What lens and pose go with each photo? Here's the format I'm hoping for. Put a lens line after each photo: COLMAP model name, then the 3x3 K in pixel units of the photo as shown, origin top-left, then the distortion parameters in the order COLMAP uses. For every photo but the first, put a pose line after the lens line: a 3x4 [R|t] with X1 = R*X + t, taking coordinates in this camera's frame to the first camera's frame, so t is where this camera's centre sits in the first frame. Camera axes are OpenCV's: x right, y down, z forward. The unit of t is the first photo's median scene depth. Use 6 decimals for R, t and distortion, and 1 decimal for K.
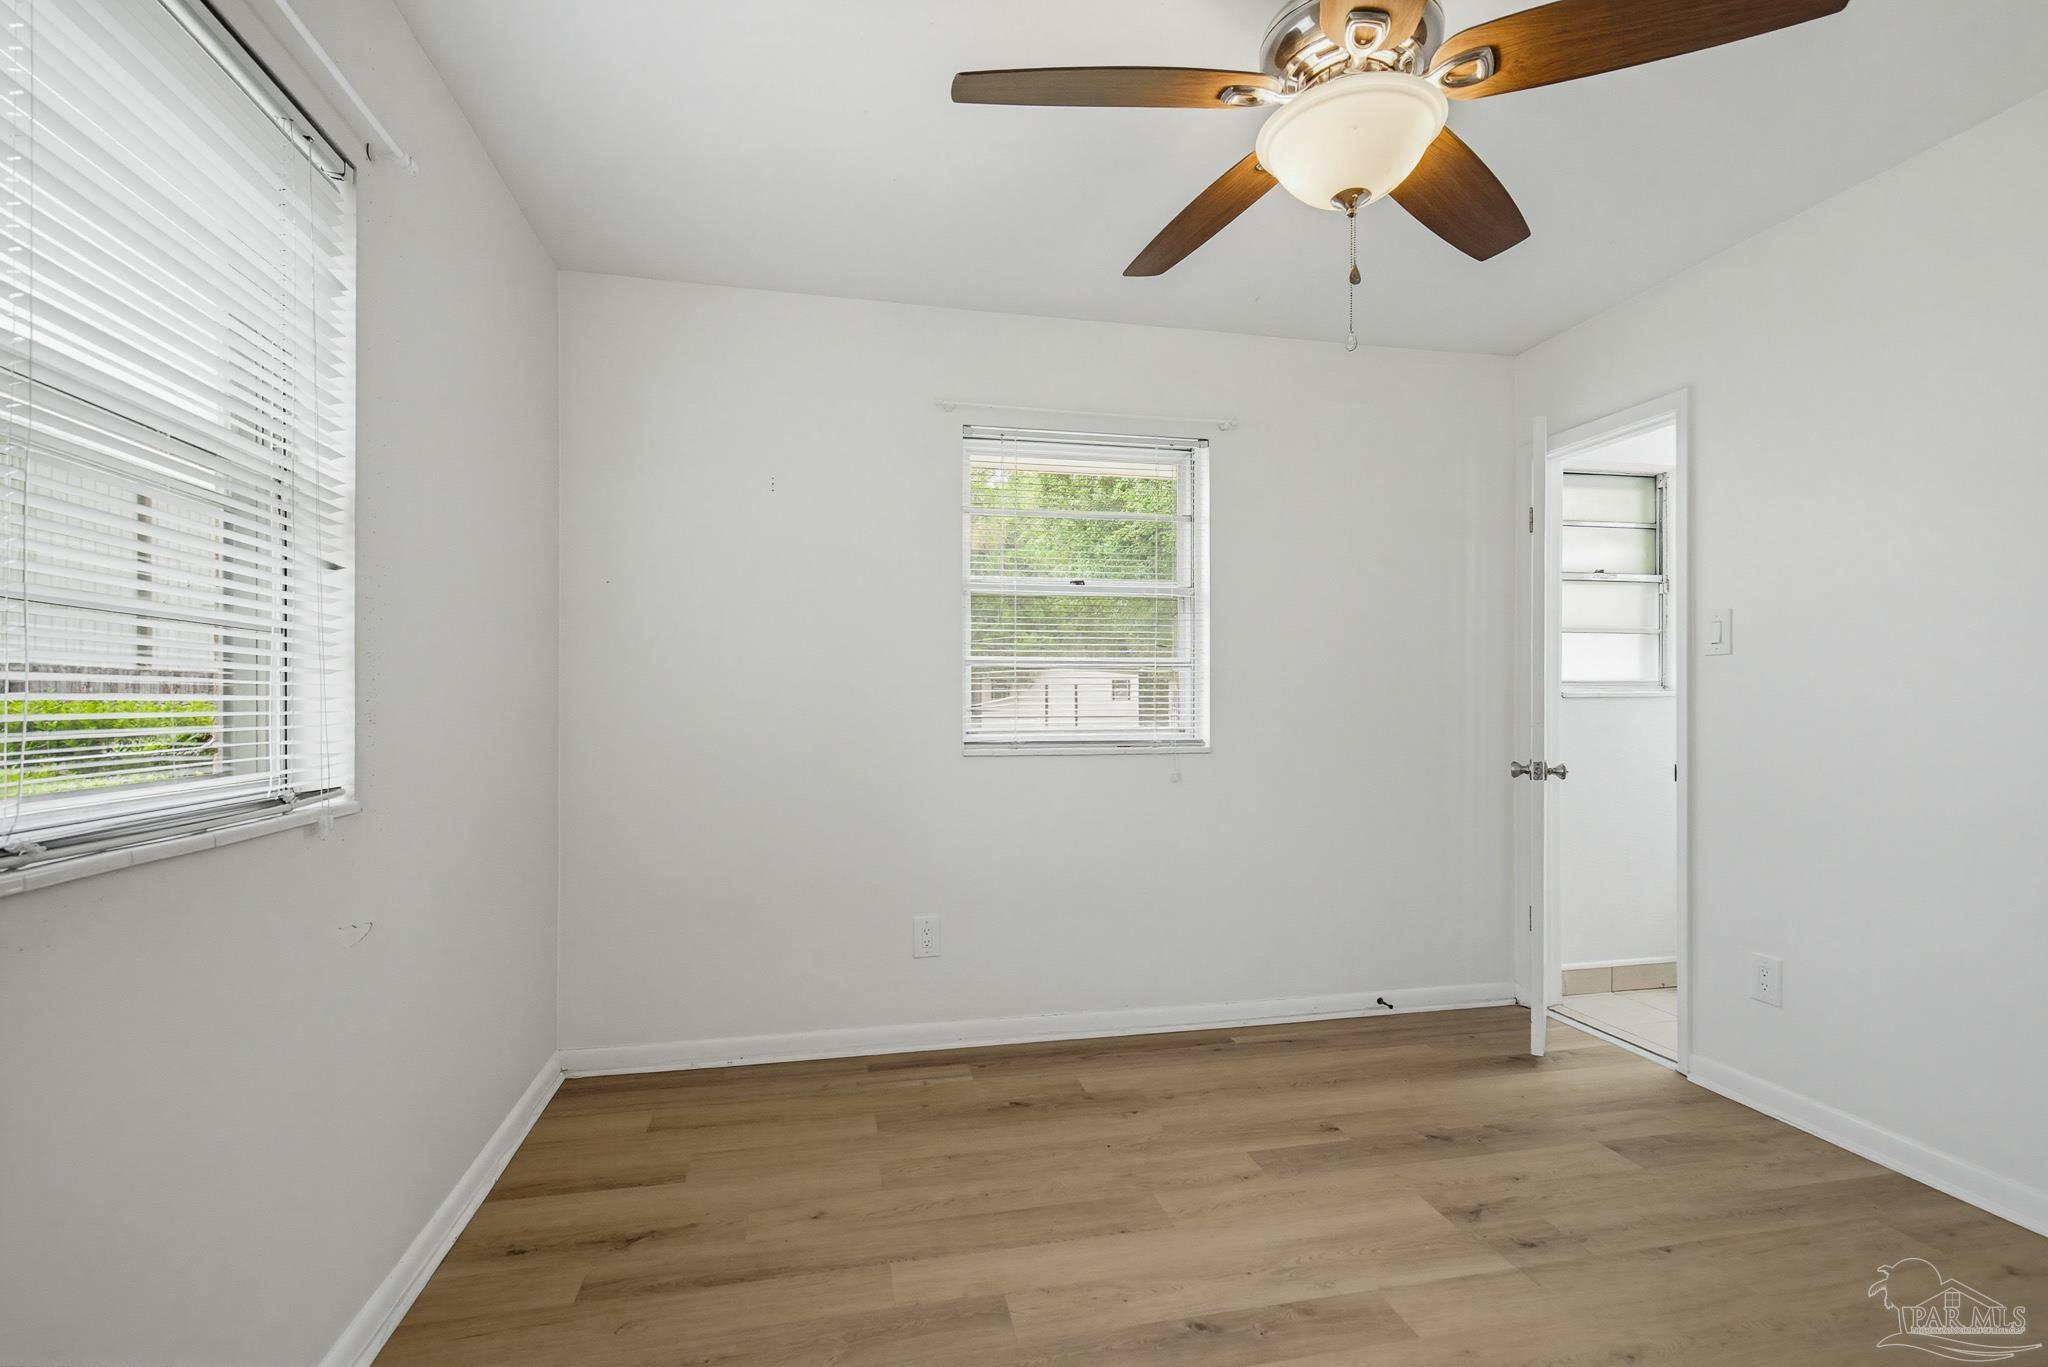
lens RADIAL K [[979.0, 0, 1036.4], [0, 979.0, 690.5], [0, 0, 1]] dist [0.004119, 0.000242]
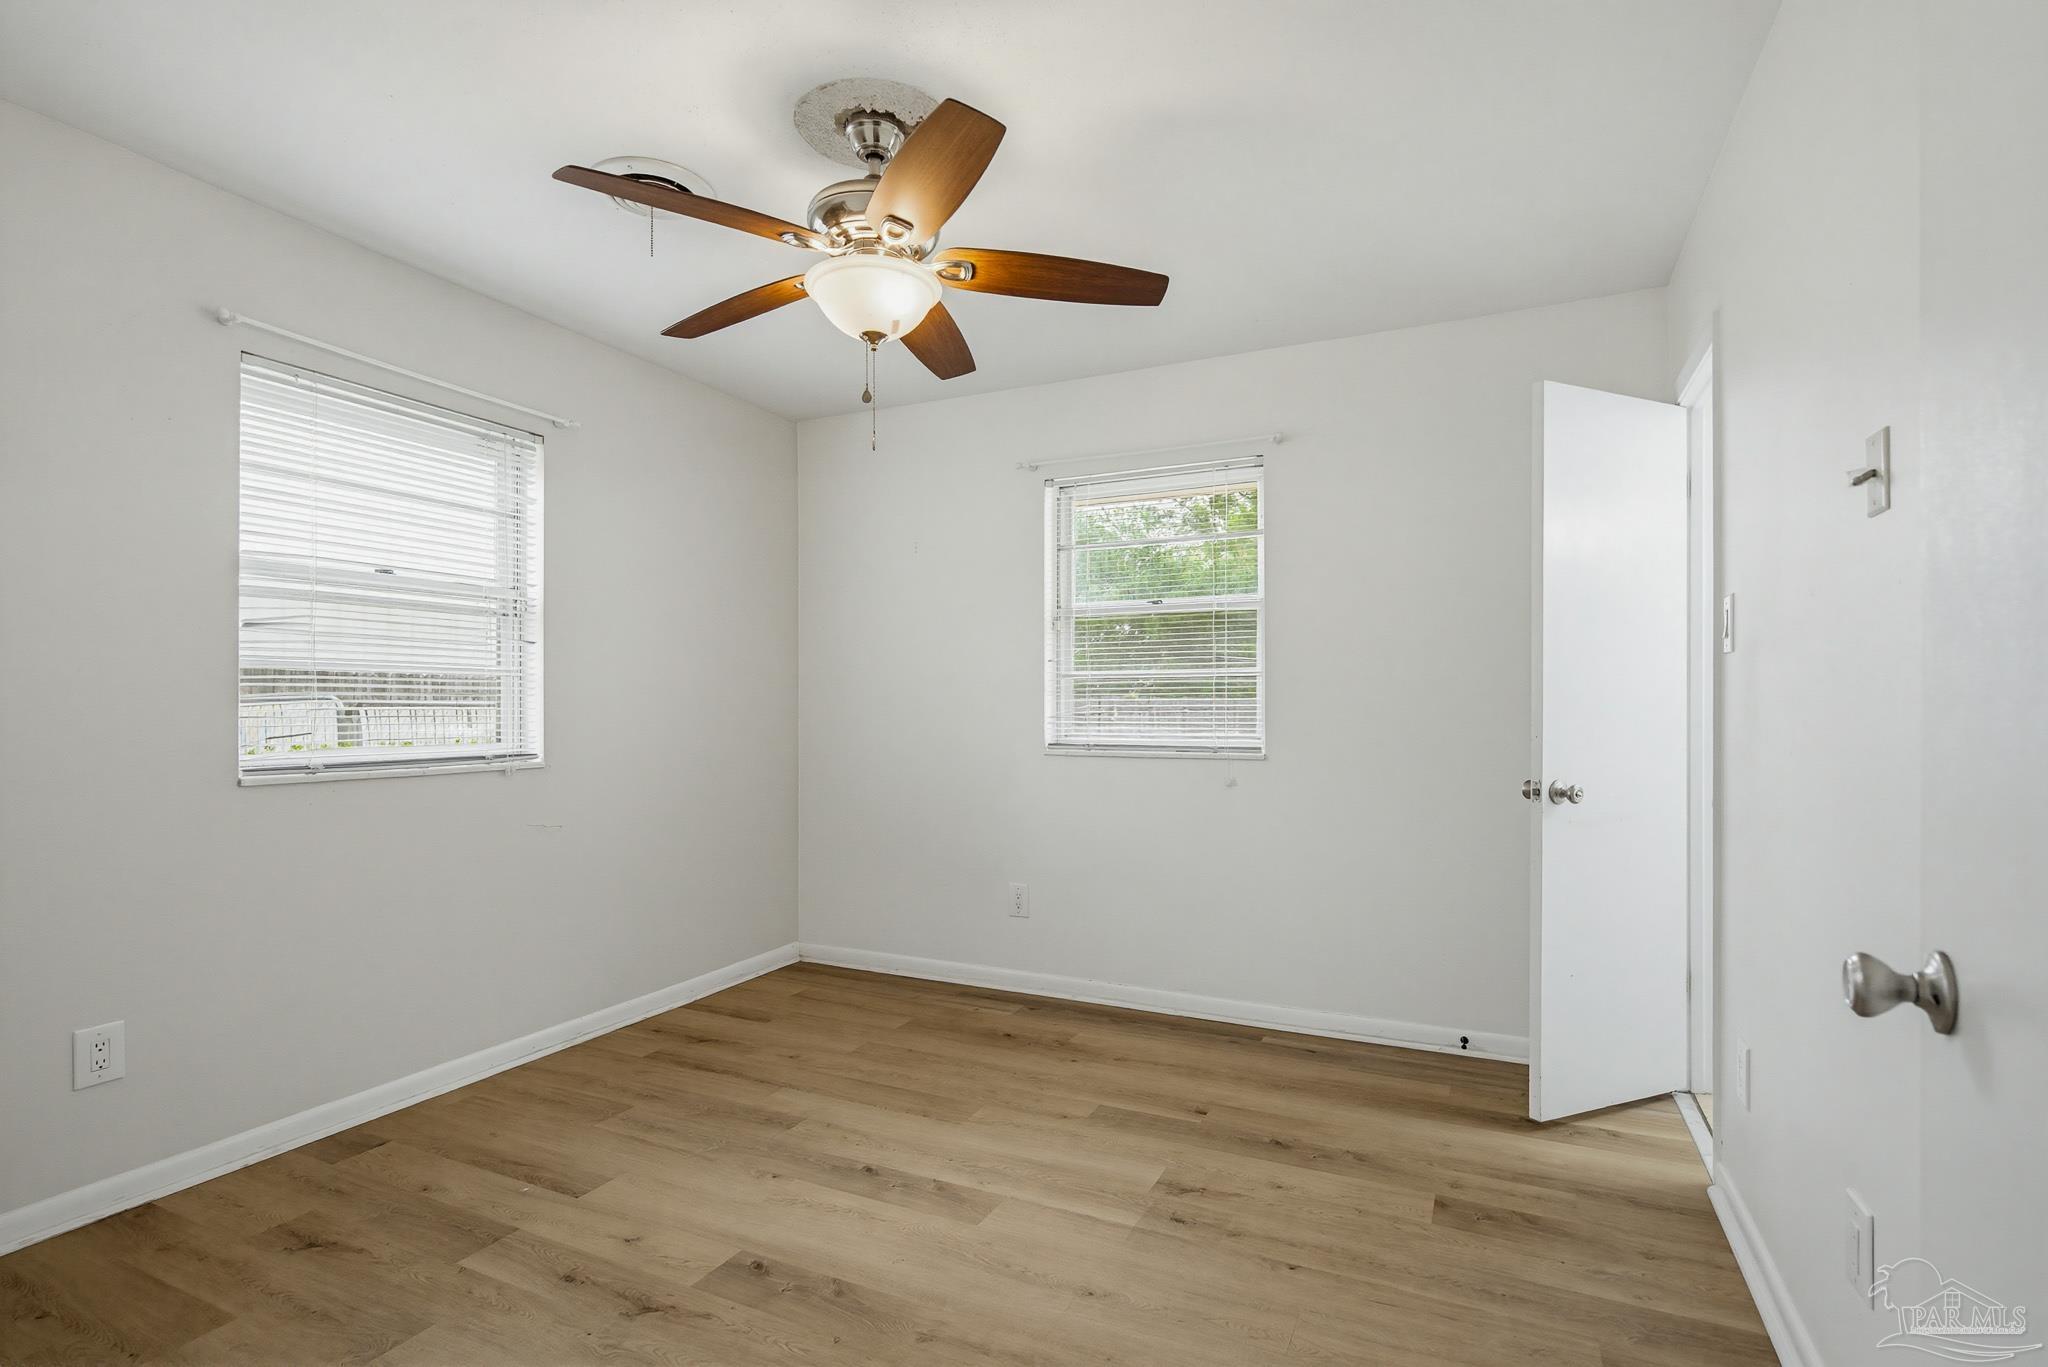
lens RADIAL K [[987.1, 0, 1023.8], [0, 987.1, 691.4], [0, 0, 1]] dist [-0.000330, -0.000104]
pose [[0.782241, -0.007569, -0.622930, 0.833880], [0.006811, 0.999970, -0.003597, -0.008646], [0.622938, -0.001429, 0.782270, 0.040295]]
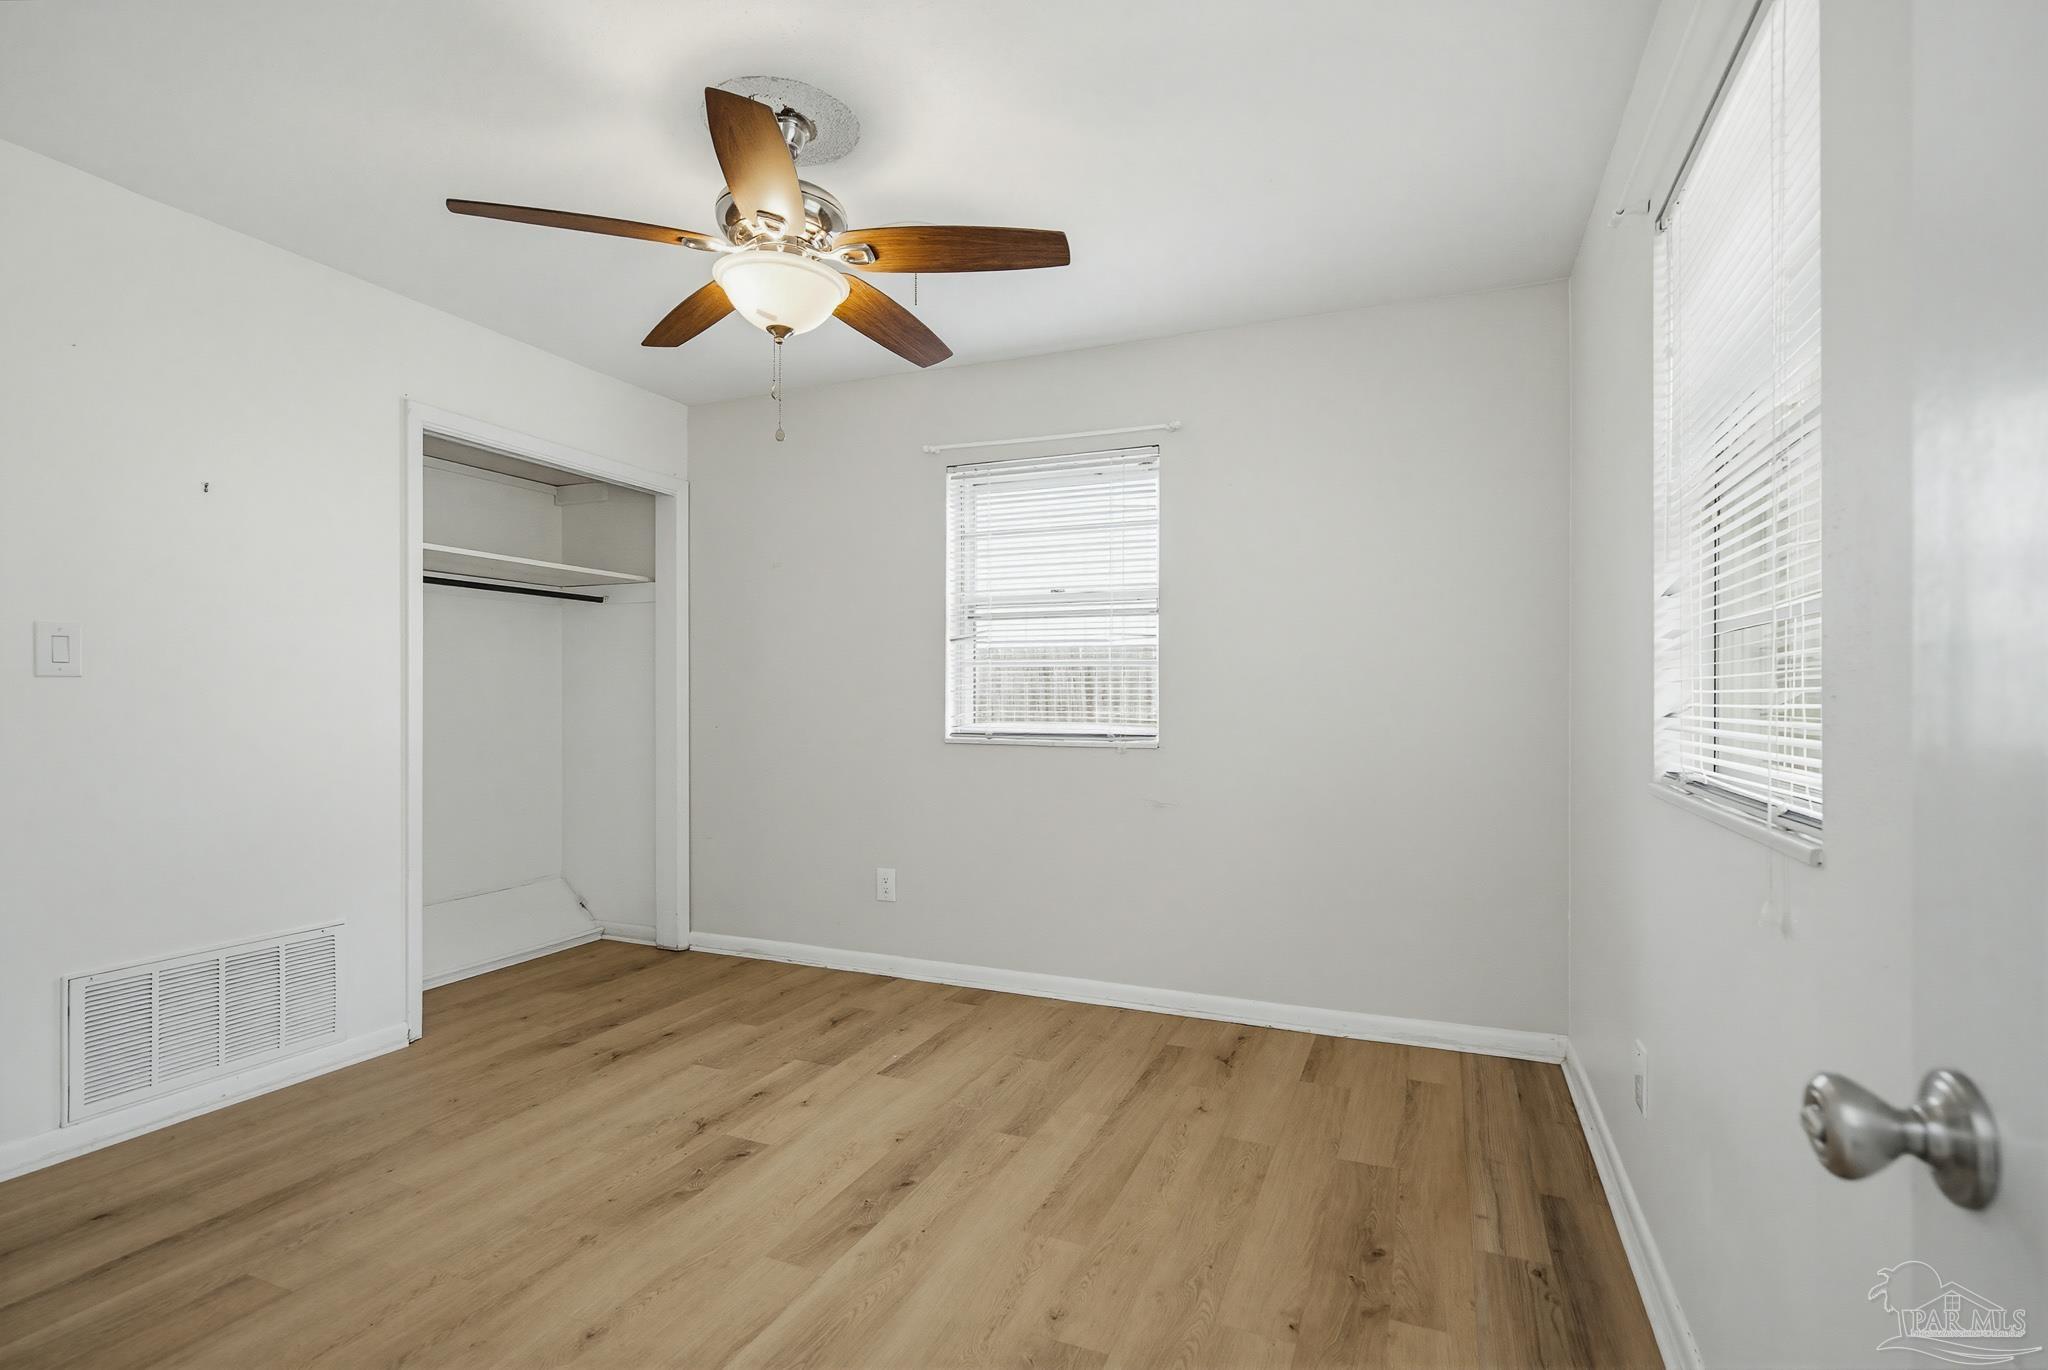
lens RADIAL K [[957.7, 0, 1024.0], [0, 957.7, 685.0], [0, 0, 1]] dist [-0.001965, -0.000223]
pose [[-0.577106, -0.011339, -0.816591, 0.770980], [0.002723, 0.999871, -0.015808, 0.010797], [0.816665, -0.011346, -0.577000, 1.291469]]
